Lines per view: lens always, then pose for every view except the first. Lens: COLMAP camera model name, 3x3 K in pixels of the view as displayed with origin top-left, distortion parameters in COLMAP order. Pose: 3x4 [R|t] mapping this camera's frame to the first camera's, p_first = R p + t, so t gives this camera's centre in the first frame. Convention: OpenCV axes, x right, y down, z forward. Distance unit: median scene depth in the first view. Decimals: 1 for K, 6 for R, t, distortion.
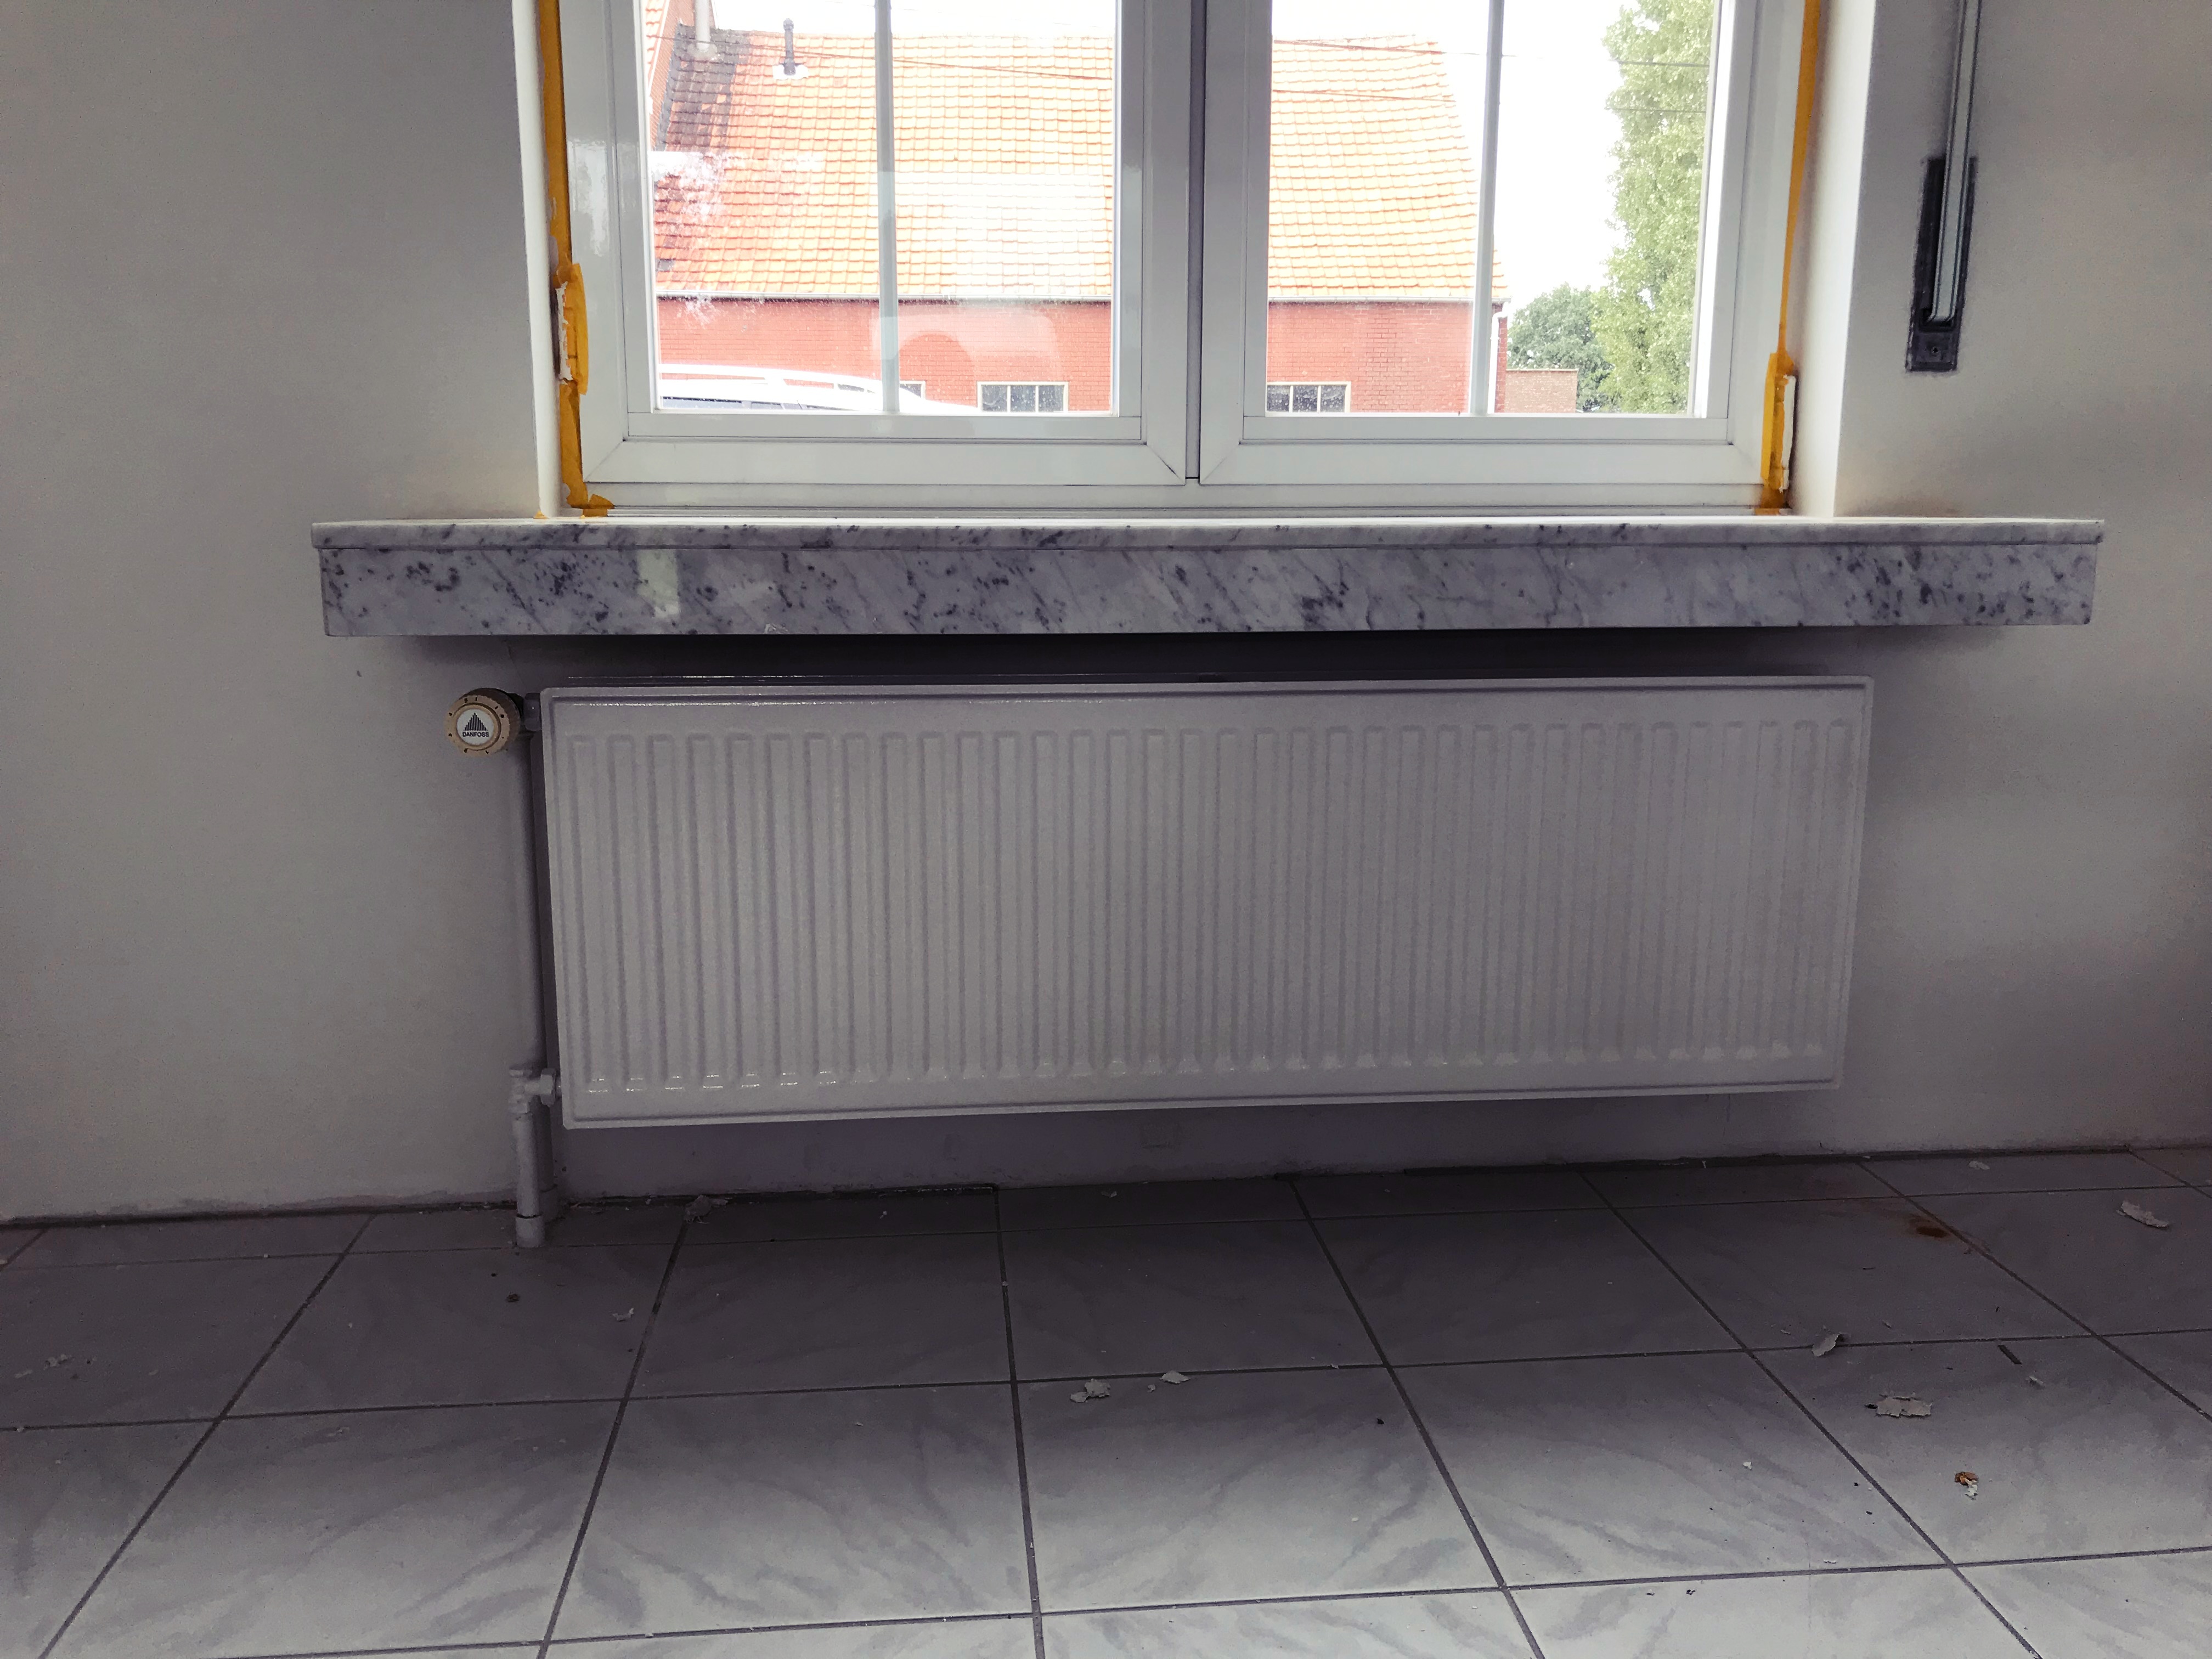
lens RADIAL K [[1810.9, 0, 1097.8], [0, 1810.9, 826.1], [0, 0, 1]] dist [0.001486, 0.024106]
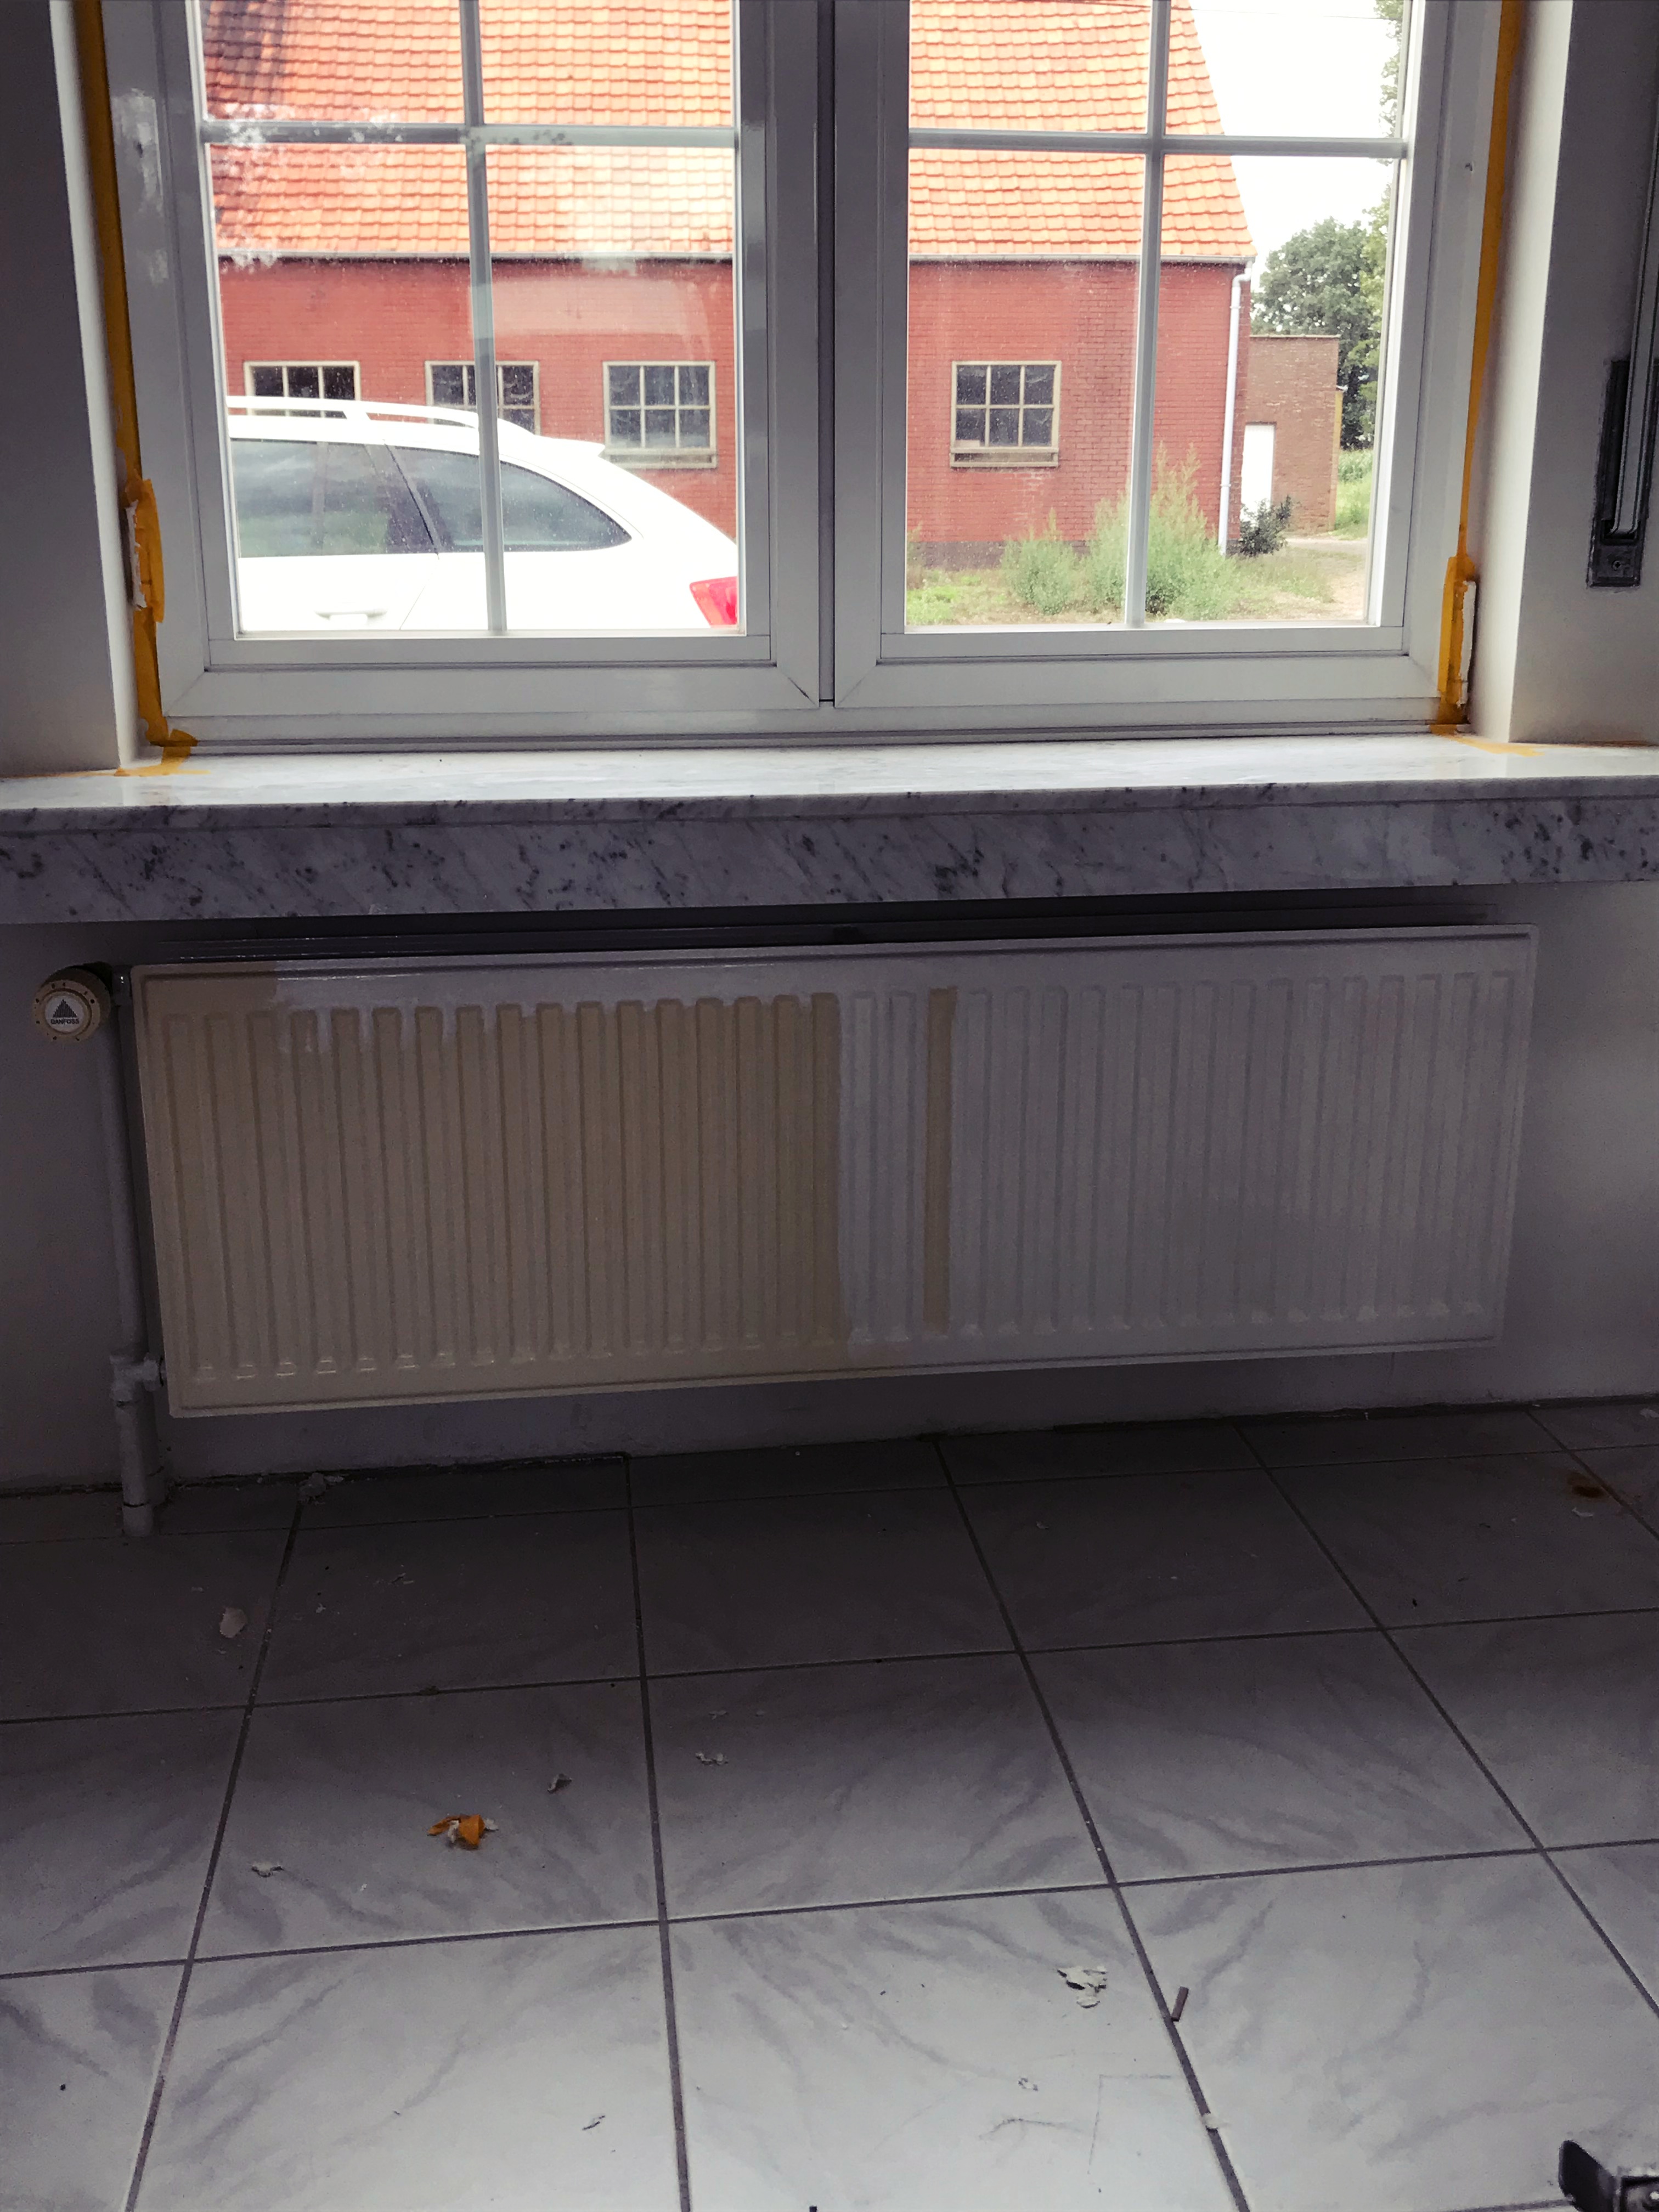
lens RADIAL K [[2165.6, 0, 833.5], [0, 2165.6, 1103.6], [0, 0, 1]] dist [0.018370, 0.000000]
pose [[0.999386, -0.011373, 0.033130, 0.019317], [0.008251, 0.995640, 0.092917, -0.103400], [-0.034042, -0.092587, 0.995122, -0.139636]]
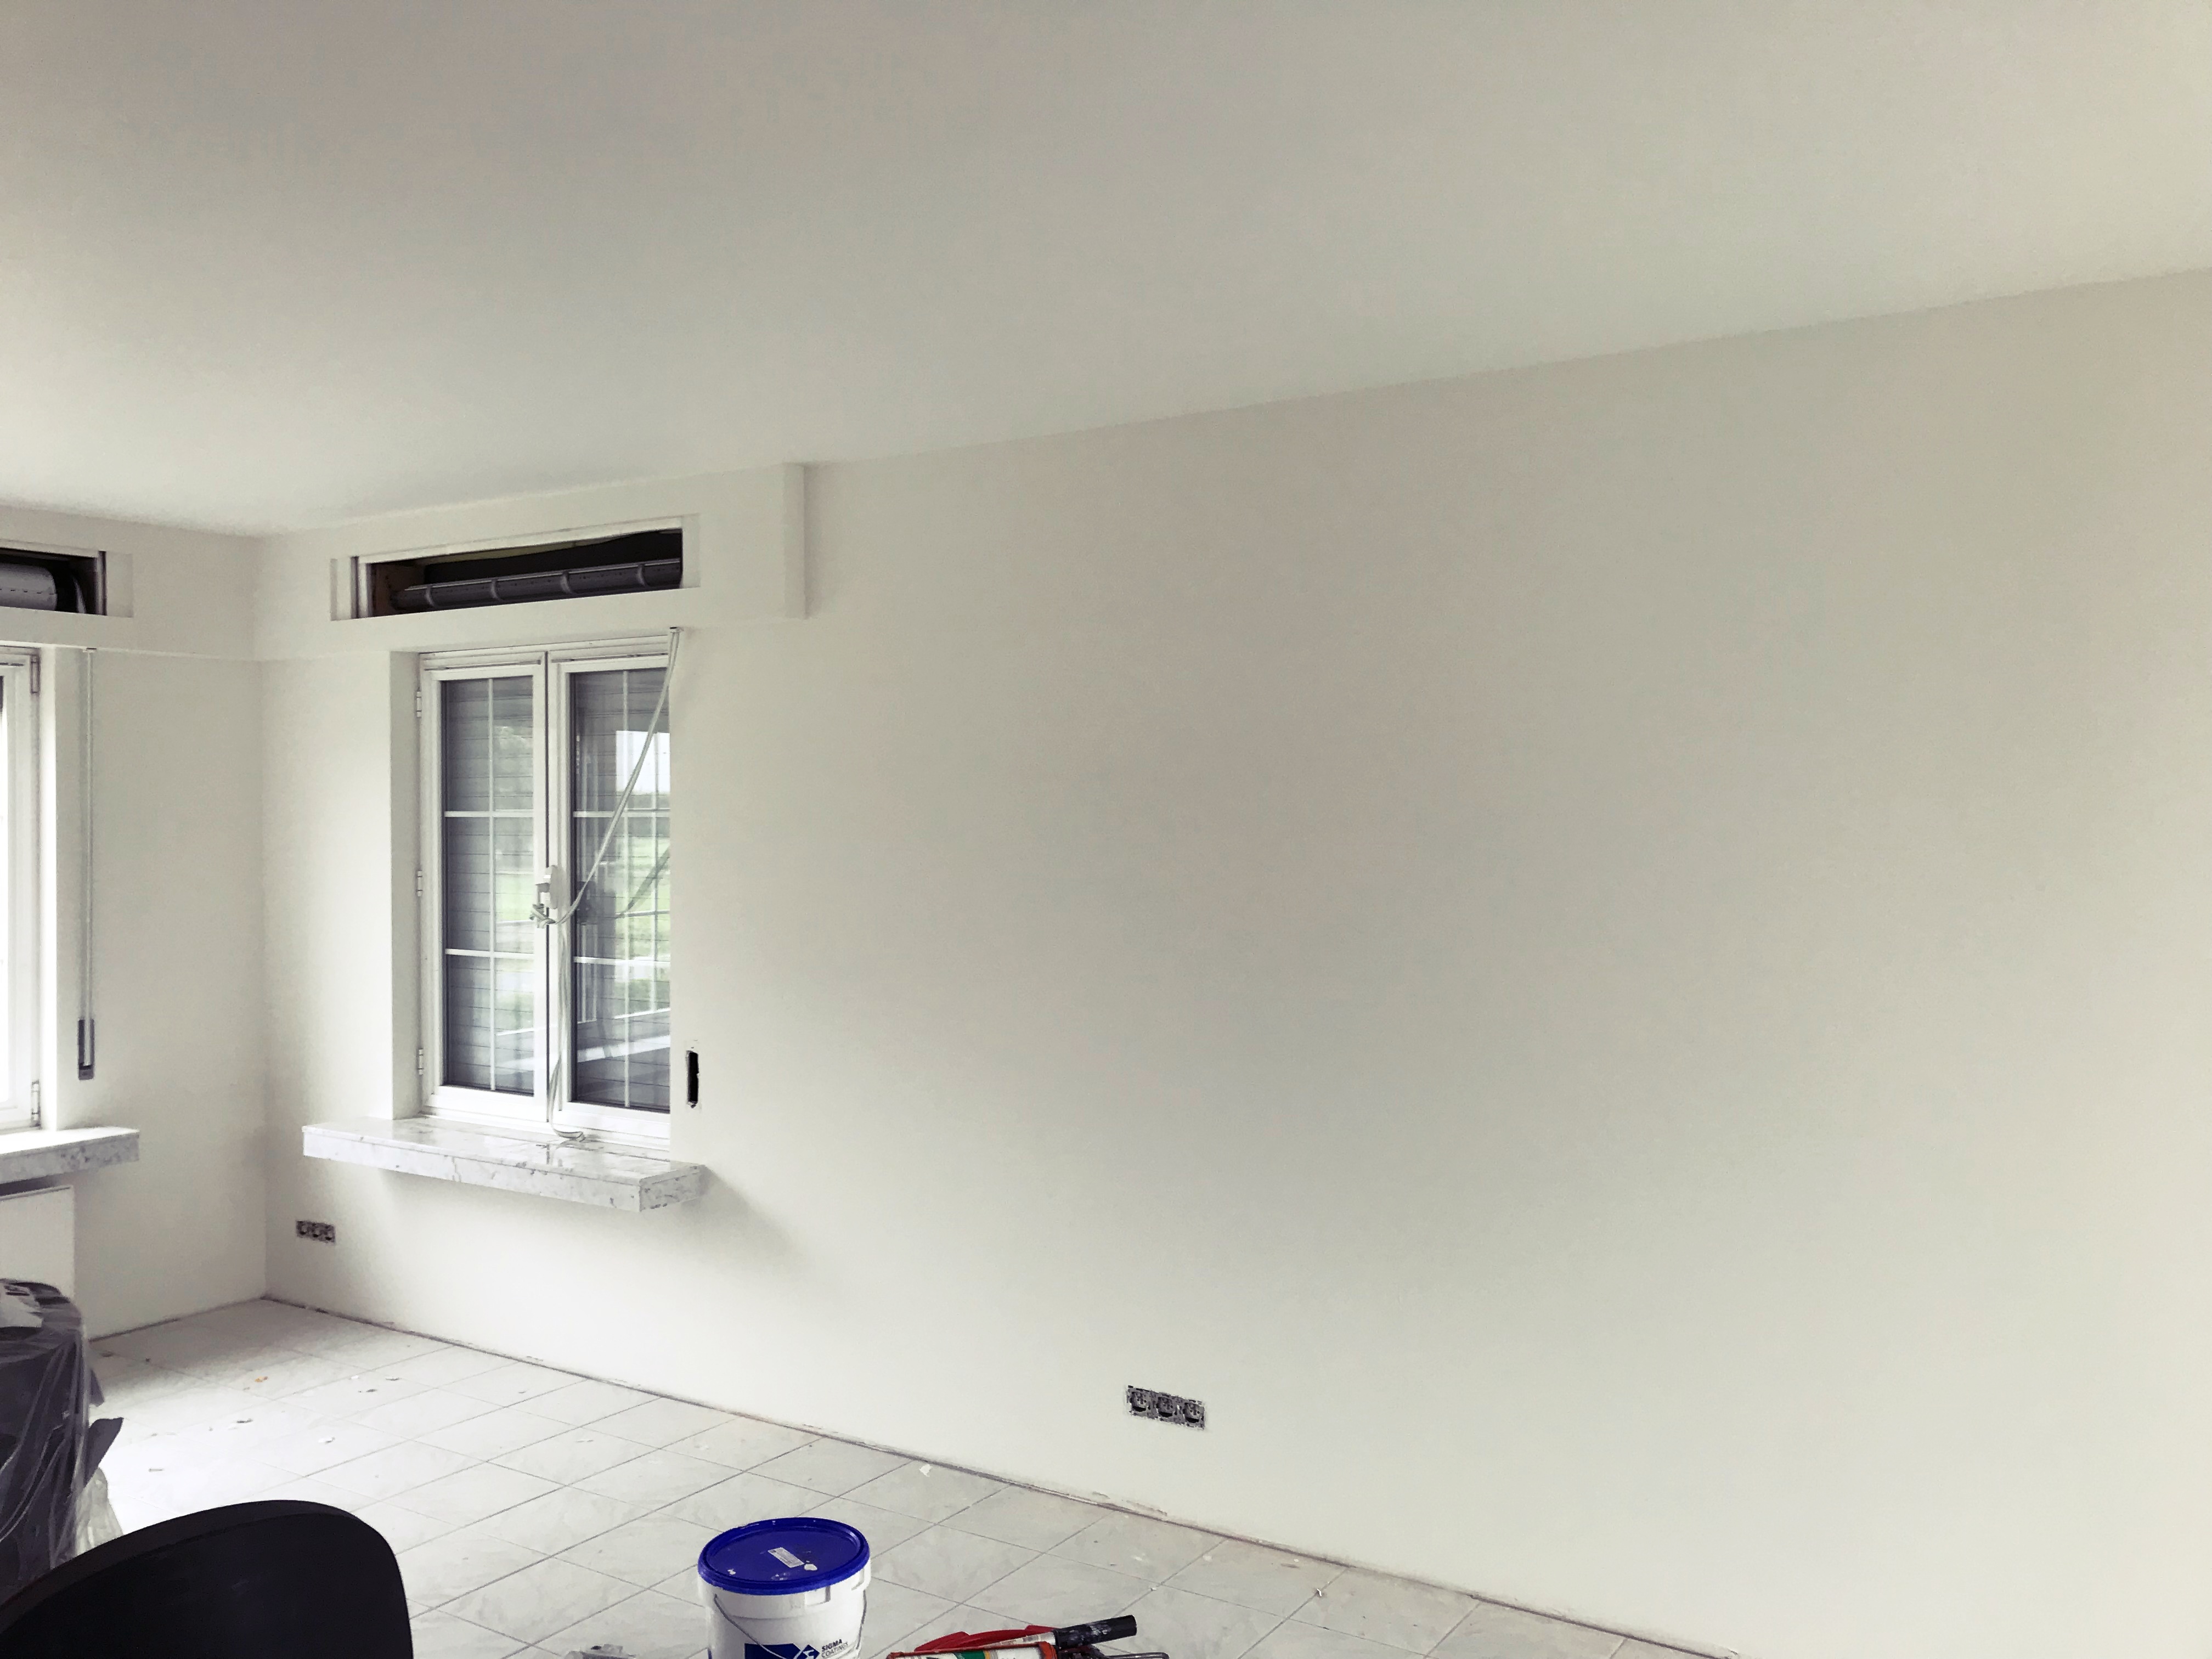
lens RADIAL K [[1810.9, 0, 1106.3], [0, 1810.9, 806.6], [0, 0, 1]] dist [0.001486, 0.024106]
pose [[0.617933, -0.001451, 0.786230, -1.046264], [0.144894, 0.983080, -0.112065, -0.119476], [-0.772764, 0.183168, 0.607688, -2.682790]]
